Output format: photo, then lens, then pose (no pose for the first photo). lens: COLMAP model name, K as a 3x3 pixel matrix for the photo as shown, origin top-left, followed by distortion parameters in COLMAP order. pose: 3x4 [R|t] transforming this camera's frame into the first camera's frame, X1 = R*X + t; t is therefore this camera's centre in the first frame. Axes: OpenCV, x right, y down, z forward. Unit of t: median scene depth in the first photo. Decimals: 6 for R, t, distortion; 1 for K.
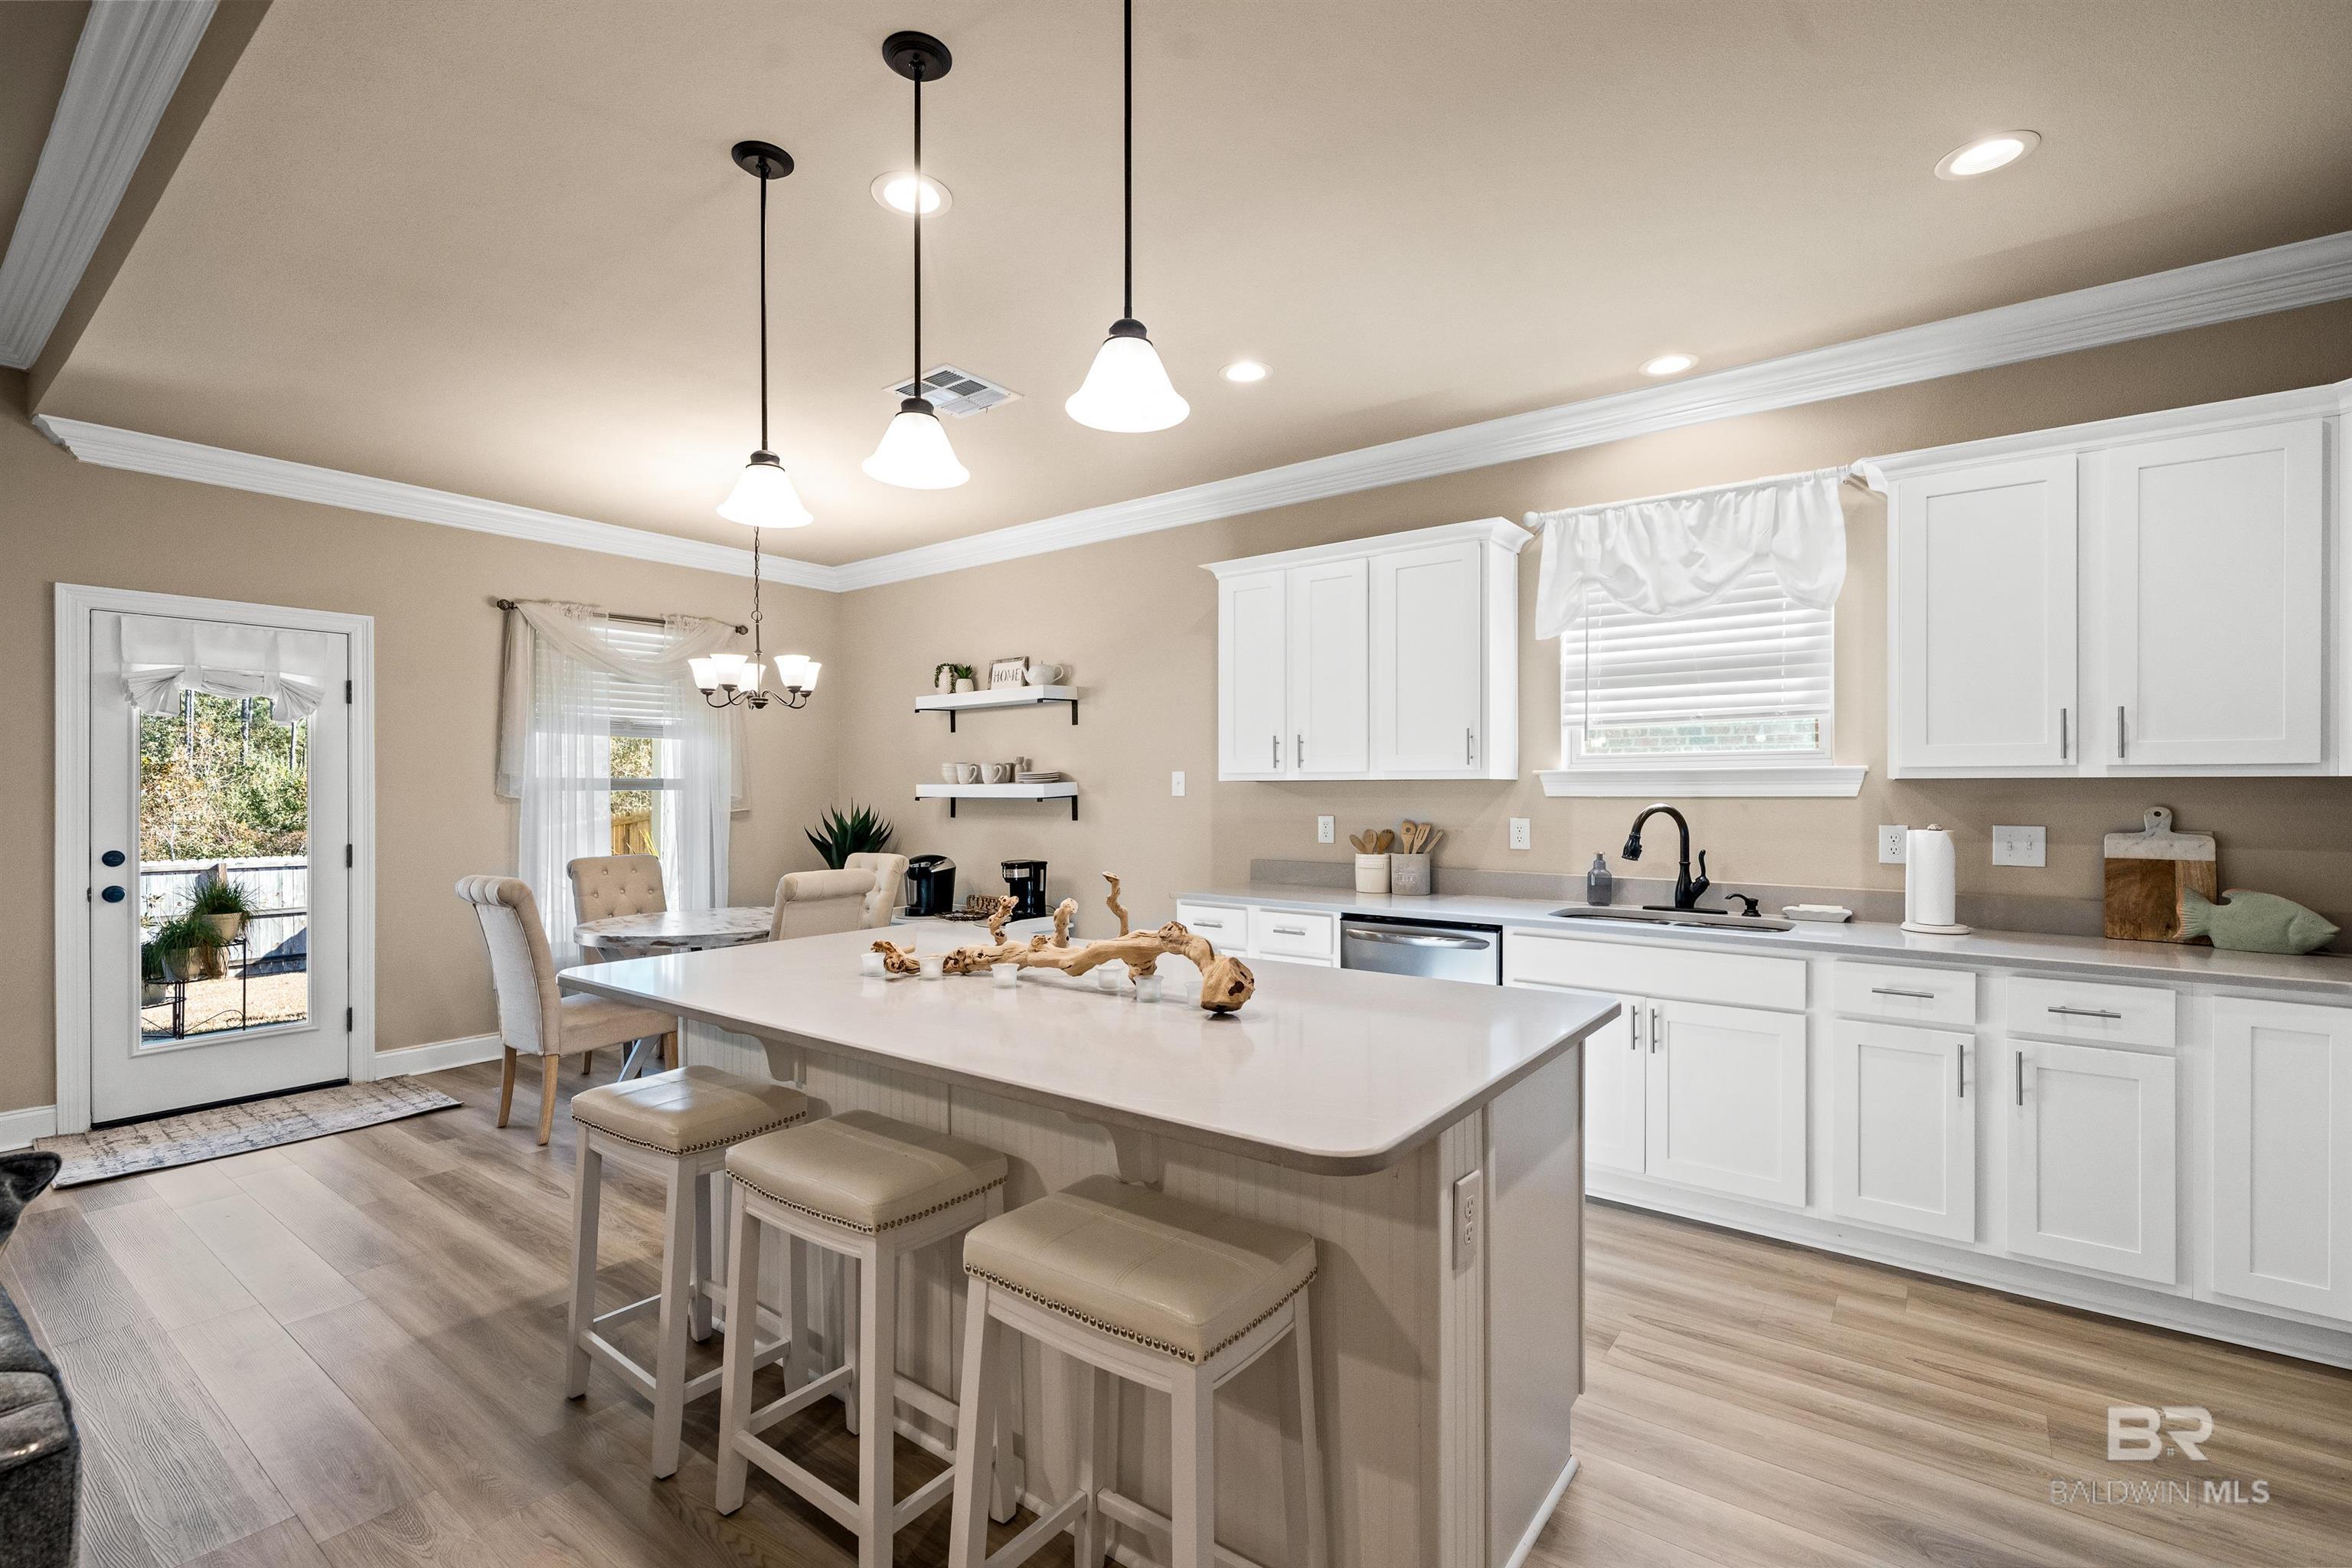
lens RADIAL K [[1042.7, 0, 1180.3], [0, 1042.7, 792.8], [0, 0, 1]] dist [0.001069, 0.000060]
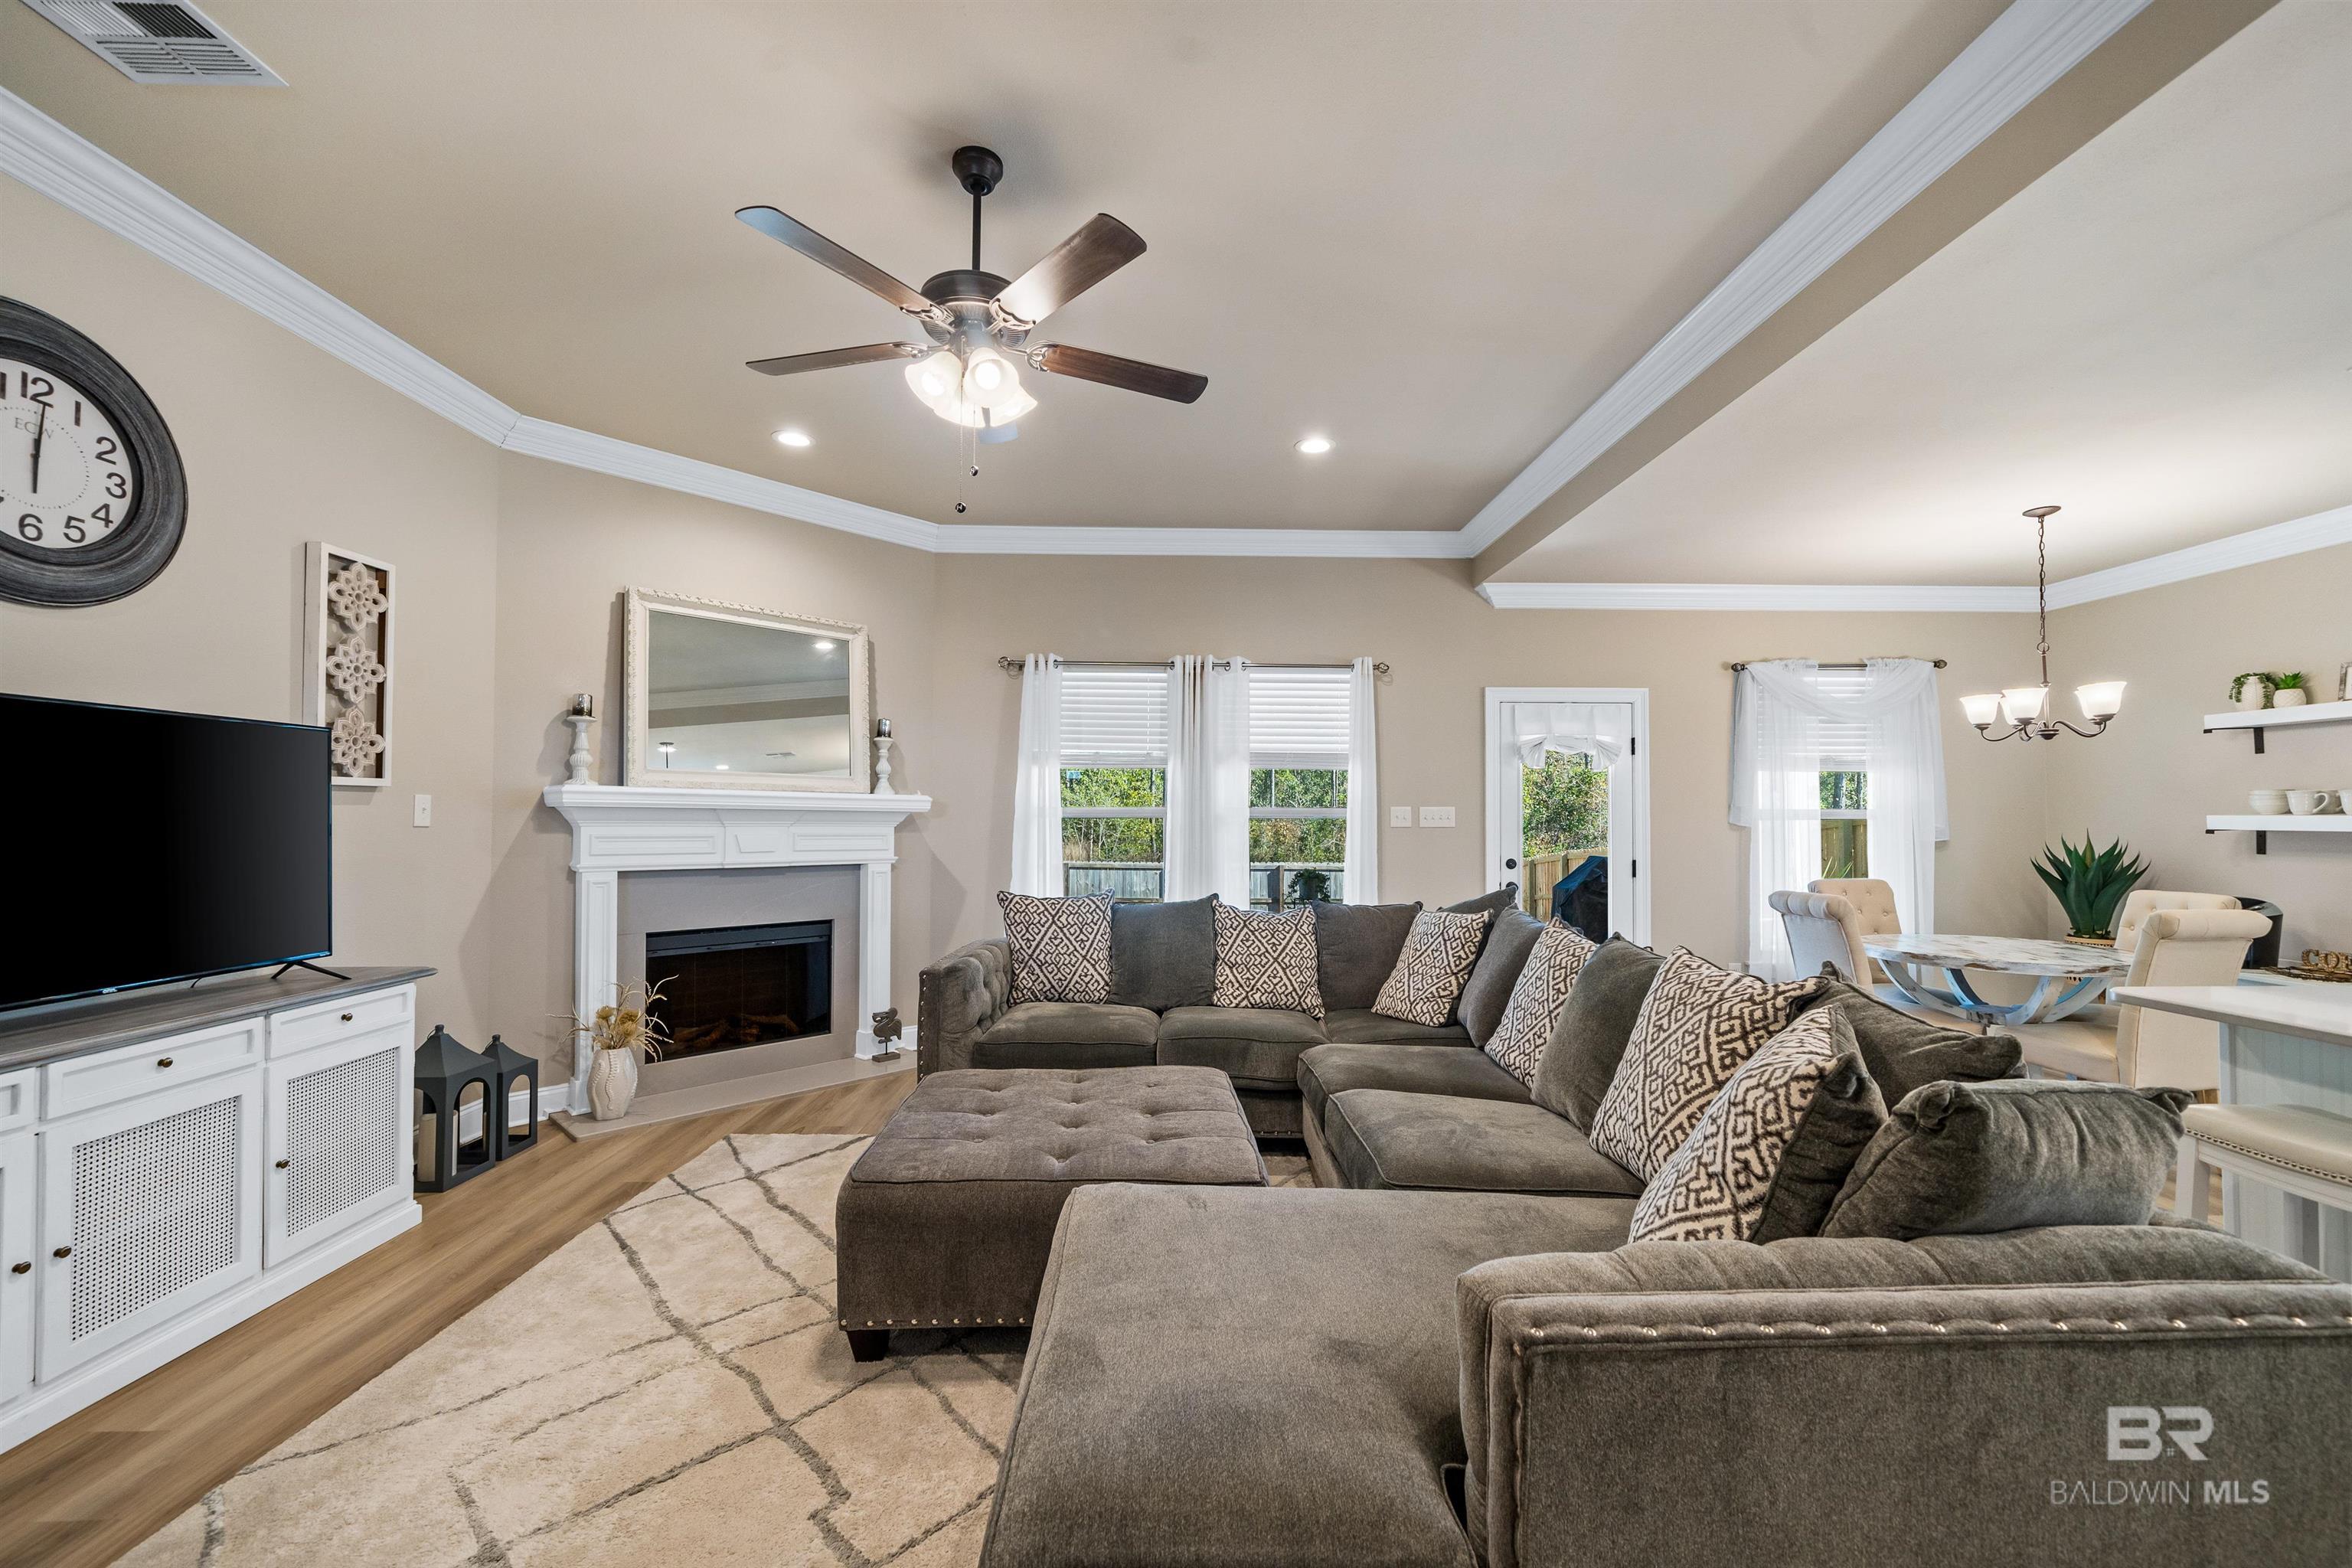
lens RADIAL K [[929.6, 0, 1178.7], [0, 929.6, 795.8], [0, 0, 1]] dist [-0.001047, -0.000087]
pose [[0.623799, -0.014501, -0.781450, -0.281904], [-0.004965, 0.999734, -0.022514, -0.003869], [0.781569, 0.017924, 0.623561, -0.247021]]
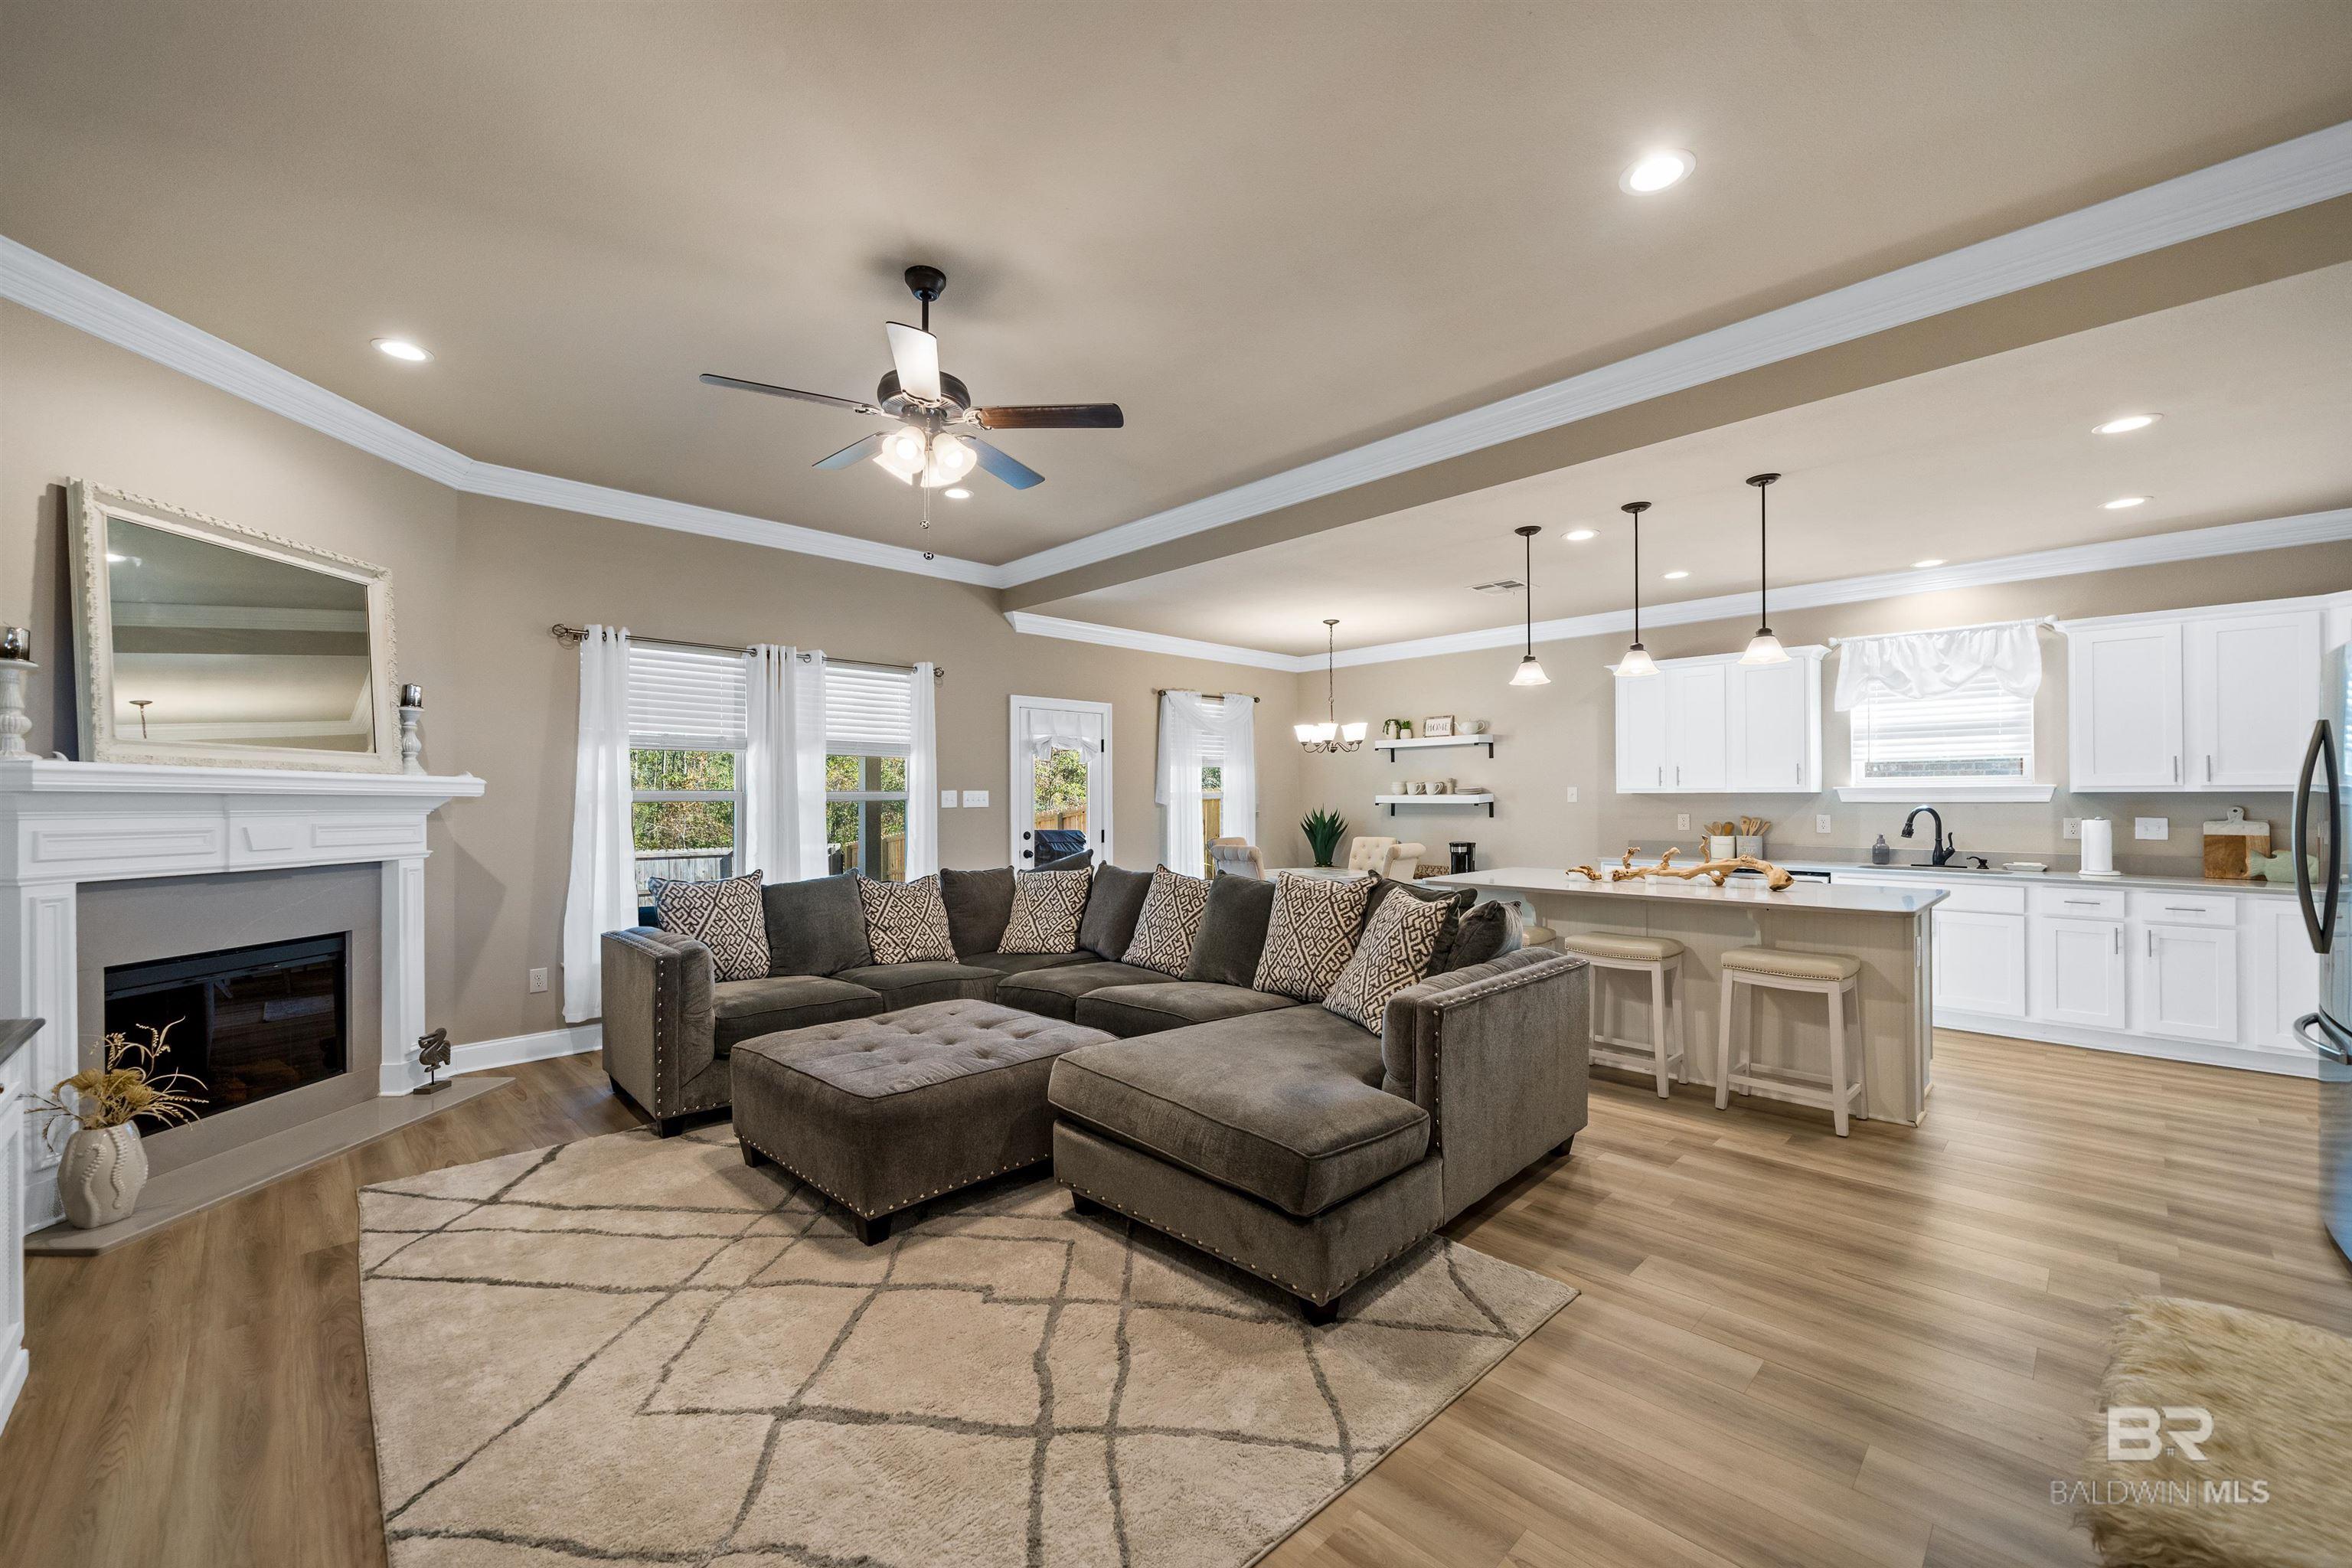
lens RADIAL K [[931.9, 0, 1175.0], [0, 931.9, 791.0], [0, 0, 1]] dist [-0.002127, -0.000040]
pose [[0.988779, -0.003809, -0.149336, -0.531522], [0.002442, 0.999953, -0.009332, -0.003338], [0.149365, 0.008862, 0.988742, -0.714662]]
